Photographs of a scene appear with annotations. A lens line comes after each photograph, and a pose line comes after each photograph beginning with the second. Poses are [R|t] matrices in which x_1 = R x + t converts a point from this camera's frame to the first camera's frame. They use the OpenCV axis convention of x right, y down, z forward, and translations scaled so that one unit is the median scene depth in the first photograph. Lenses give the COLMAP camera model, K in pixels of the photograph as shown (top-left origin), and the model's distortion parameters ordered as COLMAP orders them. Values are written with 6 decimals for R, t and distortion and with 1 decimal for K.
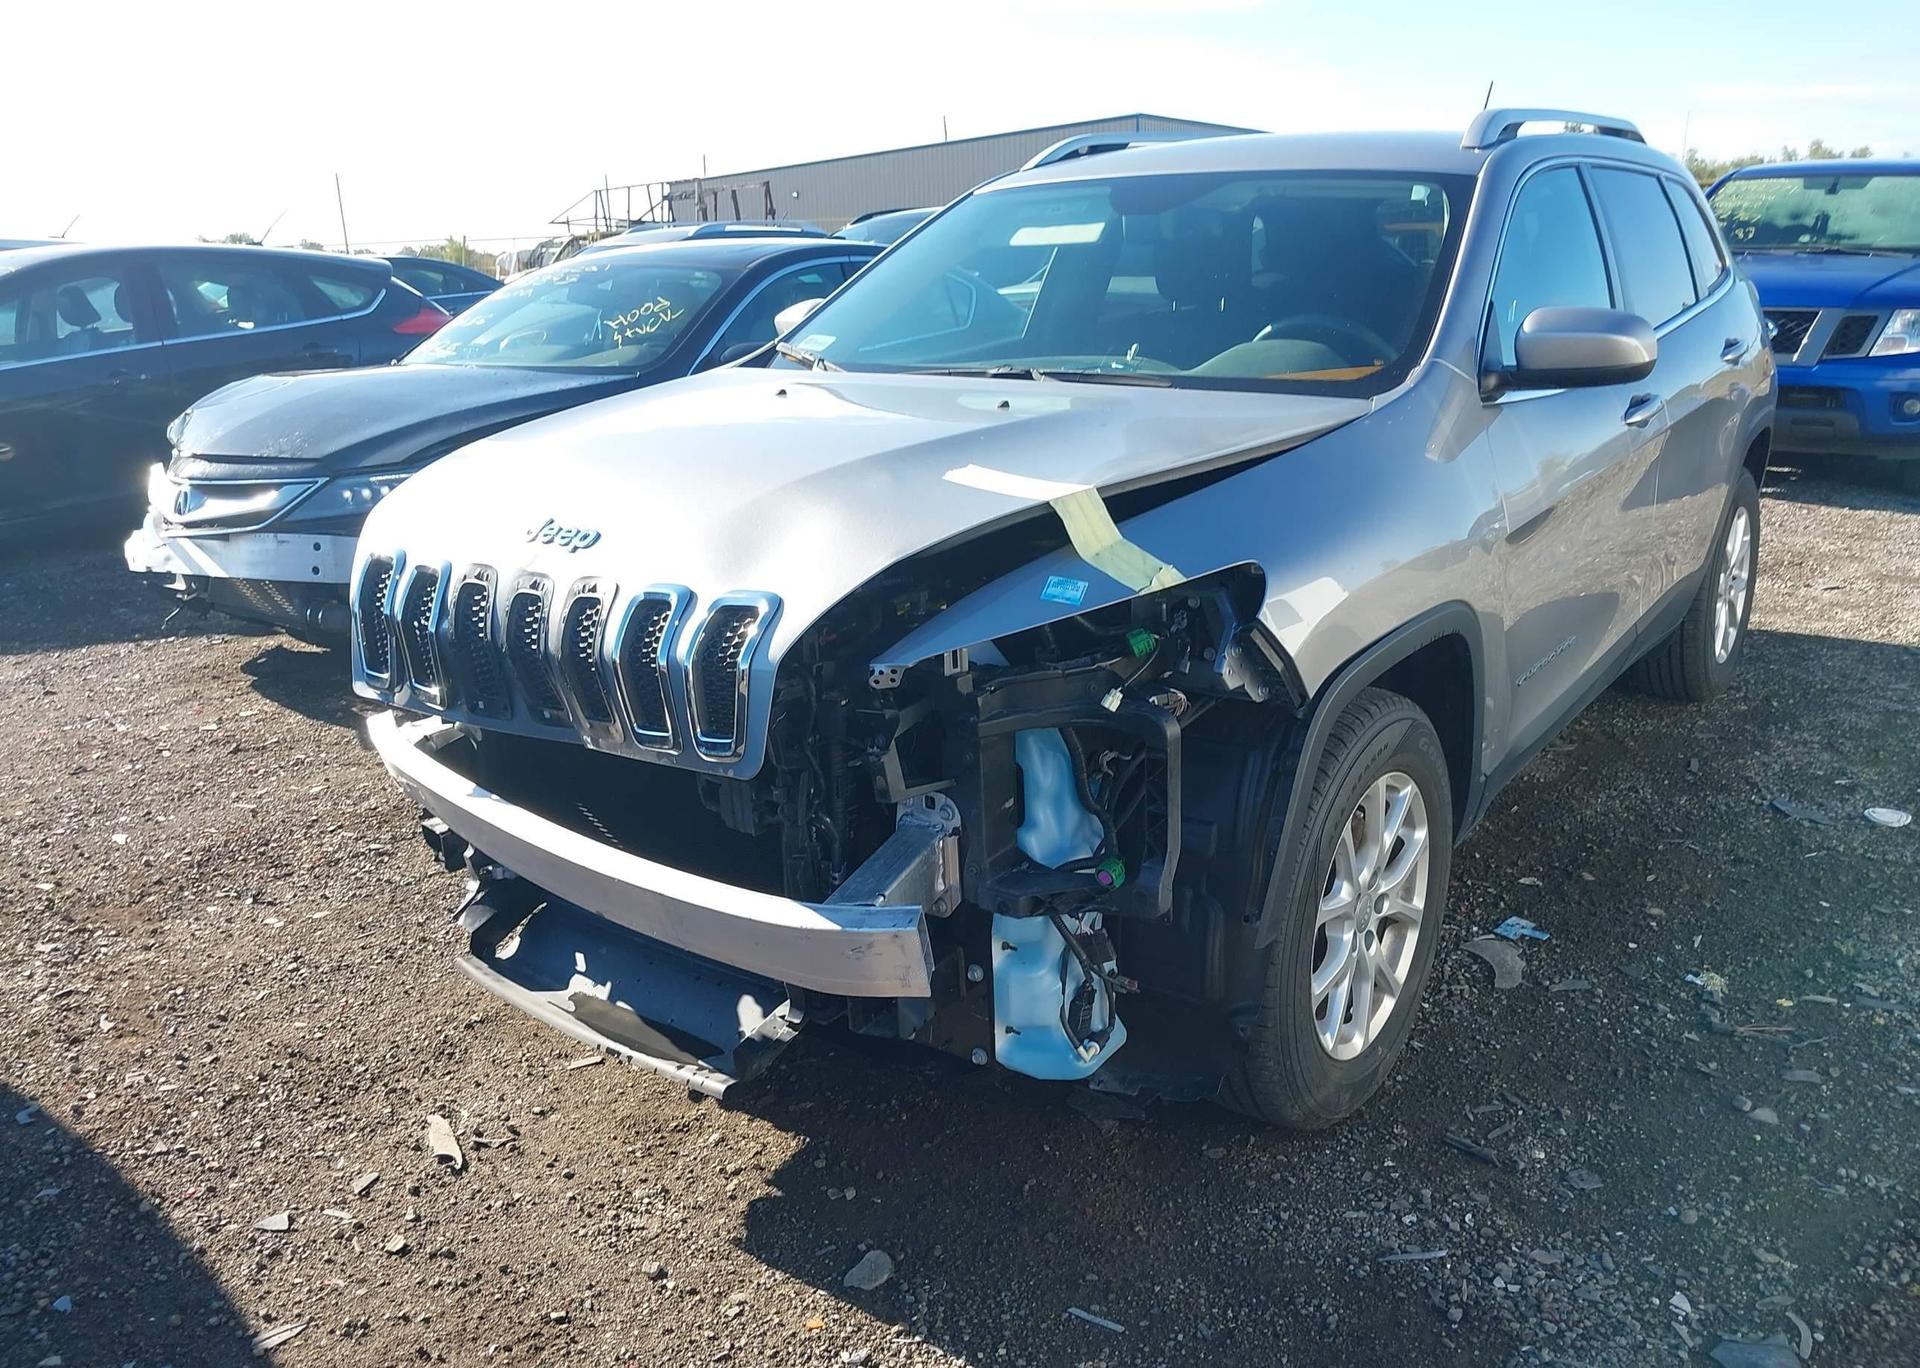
lens RADIAL K [[1559.5, 0, 960.0], [0, 1559.5, 684.0], [0, 0, 1]] dist [0.016041, -0.013333]
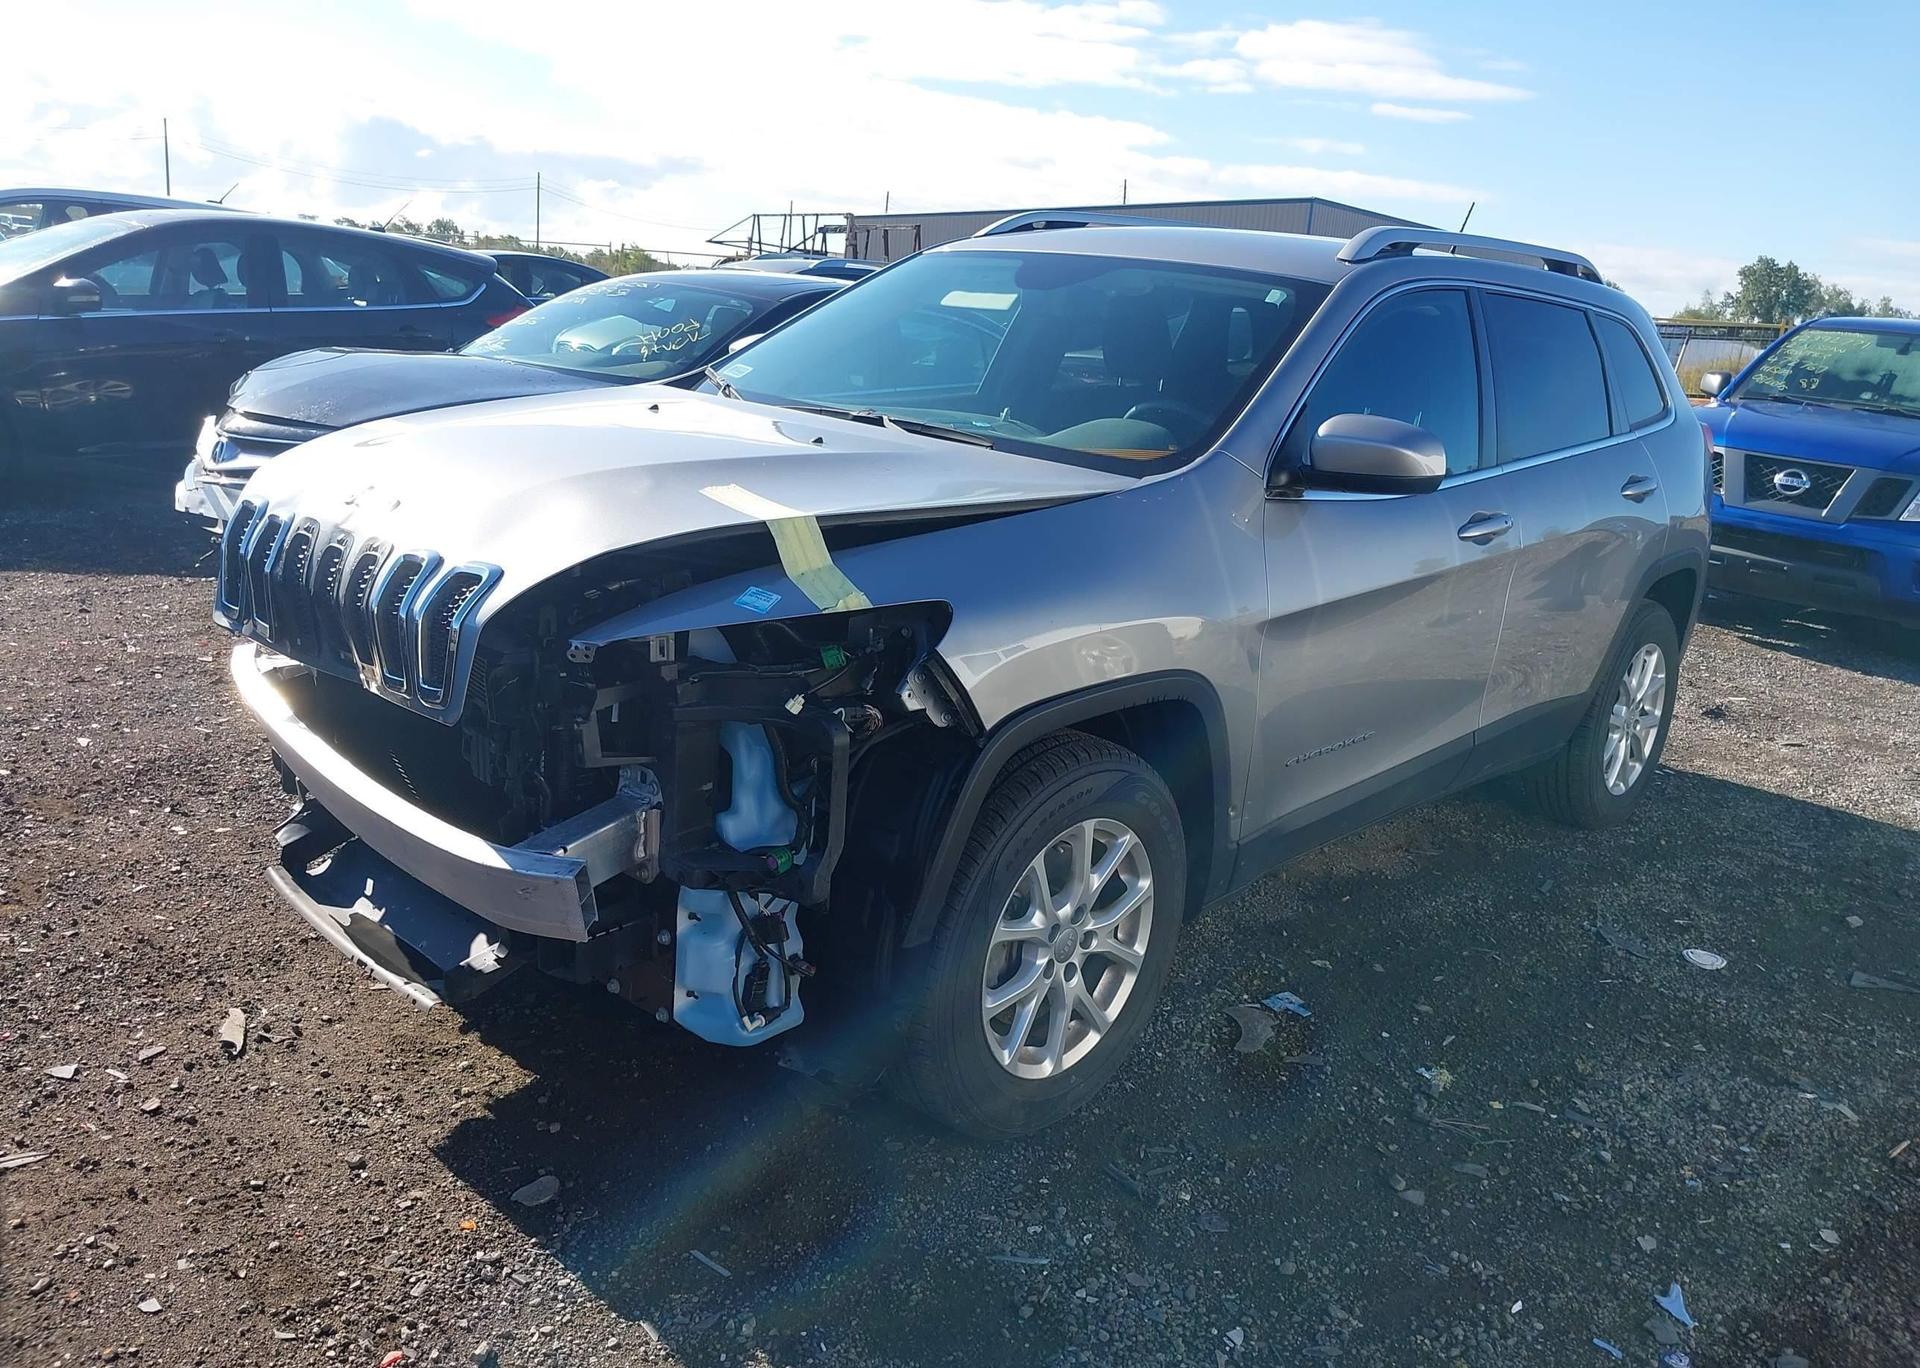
lens RADIAL K [[1589.8, 0, 960.0], [0, 1589.8, 684.0], [0, 0, 1]] dist [0.021885, -0.000158]
pose [[0.986154, 0.136598, -0.094028, 0.267125], [-0.140094, 0.989633, -0.031615, 0.012798], [0.088734, 0.044350, 0.995067, -0.102210]]
